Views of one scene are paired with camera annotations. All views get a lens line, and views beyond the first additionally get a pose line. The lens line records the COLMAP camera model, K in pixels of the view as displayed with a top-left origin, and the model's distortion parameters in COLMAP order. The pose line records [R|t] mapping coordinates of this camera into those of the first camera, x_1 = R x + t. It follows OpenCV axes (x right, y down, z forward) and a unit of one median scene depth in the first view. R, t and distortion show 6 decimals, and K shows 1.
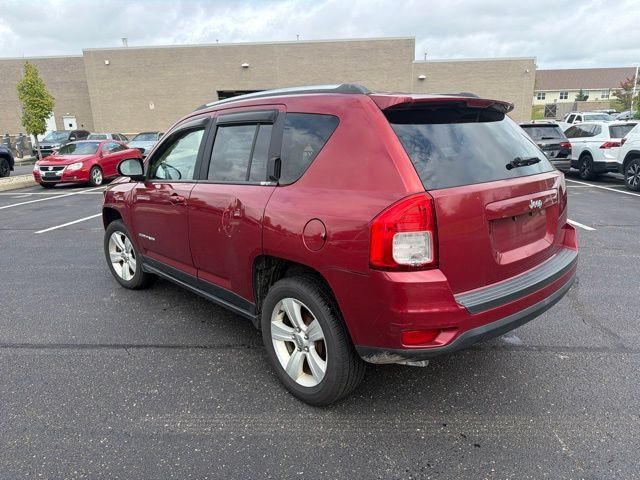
lens RADIAL K [[454.6, 0, 324.4], [0, 454.6, 239.3], [0, 0, 1]] dist [0.021027, -0.025257]
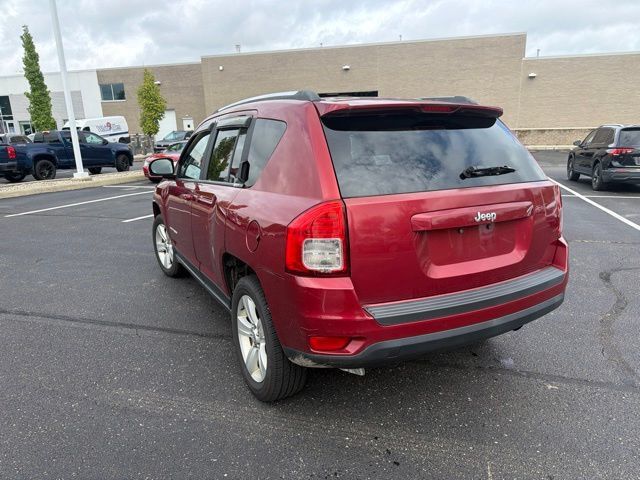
lens RADIAL K [[454.6, 0, 323.8], [0, 454.6, 239.9], [0, 0, 1]] dist [0.021027, -0.025257]
pose [[0.973099, 0.059100, -0.222678, 0.241588], [-0.059213, 0.998226, 0.006172, -0.011157], [0.222647, 0.007179, 0.974873, 0.012868]]
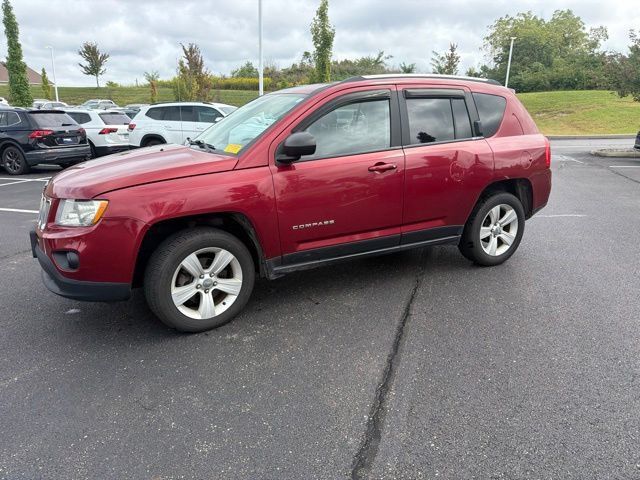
lens RADIAL K [[454.6, 0, 324.1], [0, 454.6, 244.6], [0, 0, 1]] dist [0.021027, -0.025257]
pose [[0.237369, -0.246256, 0.939688, -1.381645], [0.222411, 0.955417, 0.194196, -0.150998], [-0.945616, 0.162901, 0.281556, 0.864171]]
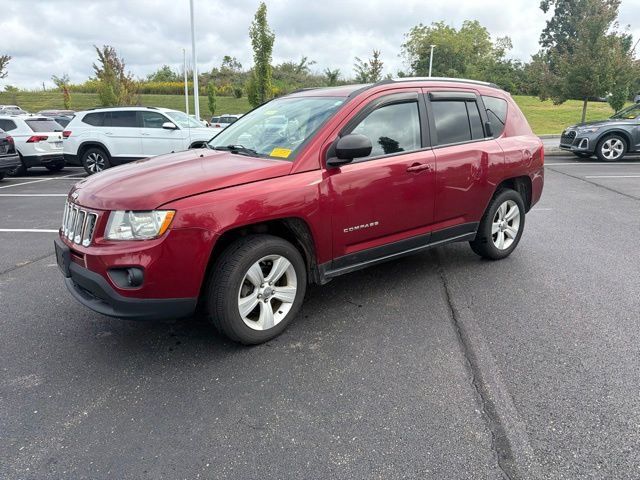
lens RADIAL K [[454.6, 0, 324.4], [0, 454.6, 244.8], [0, 0, 1]] dist [0.021027, -0.025257]
pose [[0.071907, -0.245427, 0.966745, -1.416159], [0.239564, 0.945130, 0.222121, -0.206950], [-0.968214, 0.215625, 0.126757, 1.118308]]
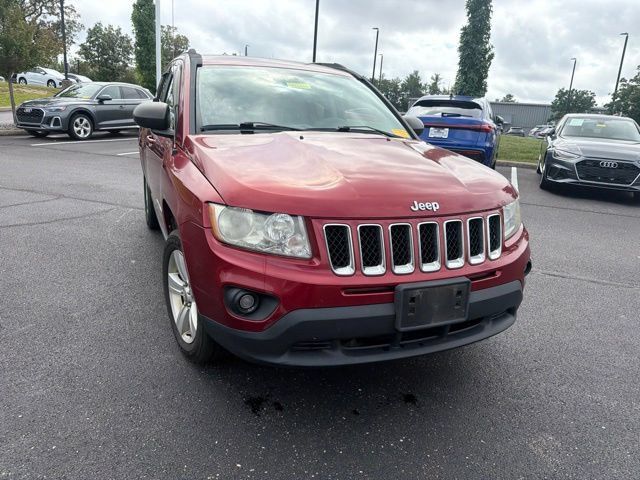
lens RADIAL K [[454.6, 0, 324.9], [0, 454.6, 243.4], [0, 0, 1]] dist [0.021027, -0.025257]
pose [[-0.949583, -0.113346, 0.292309, -0.631280], [0.041260, 0.879070, 0.474904, -0.450950], [-0.310789, 0.463022, -0.830073, 2.206081]]
